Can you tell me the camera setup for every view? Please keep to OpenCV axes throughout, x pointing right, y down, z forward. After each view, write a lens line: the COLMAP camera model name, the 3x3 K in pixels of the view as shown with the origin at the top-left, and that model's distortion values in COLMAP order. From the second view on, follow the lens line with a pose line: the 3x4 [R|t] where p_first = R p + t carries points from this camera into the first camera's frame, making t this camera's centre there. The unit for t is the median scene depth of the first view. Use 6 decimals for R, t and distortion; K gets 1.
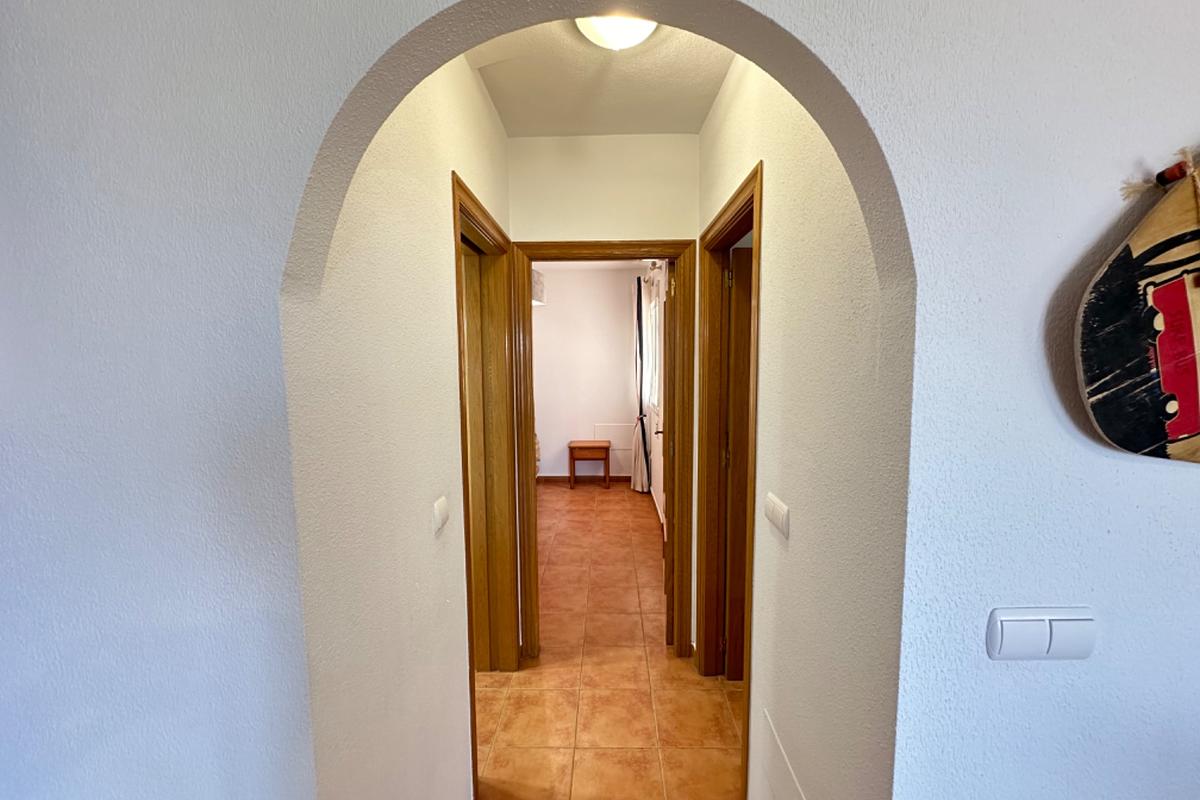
lens RADIAL K [[477.7, 0, 600.7], [0, 477.7, 401.9], [0, 0, 1]] dist [-0.000428, 0.000425]
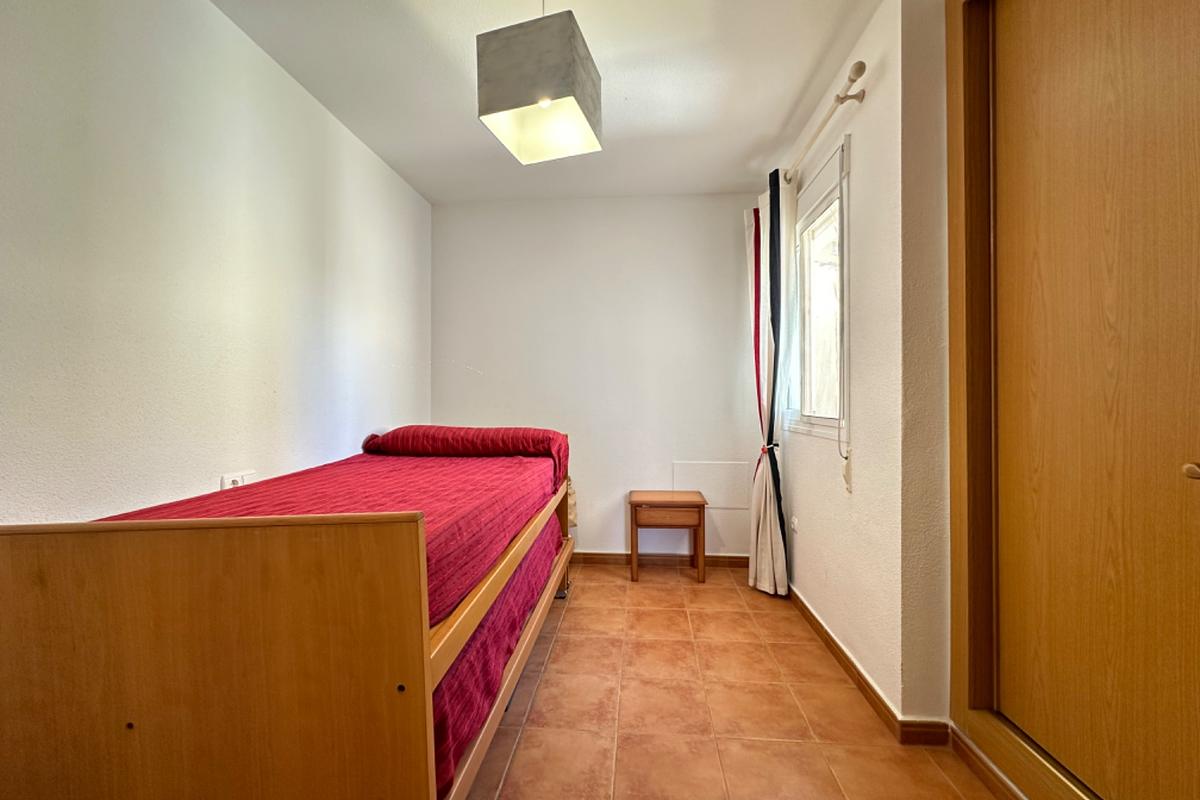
lens RADIAL K [[477.7, 0, 606.7], [0, 477.7, 400.6], [0, 0, 1]] dist [-0.000428, 0.000425]
pose [[0.998494, 0.002519, -0.054805, -0.063722], [-0.007808, 0.995301, -0.096512, 0.031679], [0.054304, 0.096795, 0.993822, 0.449893]]
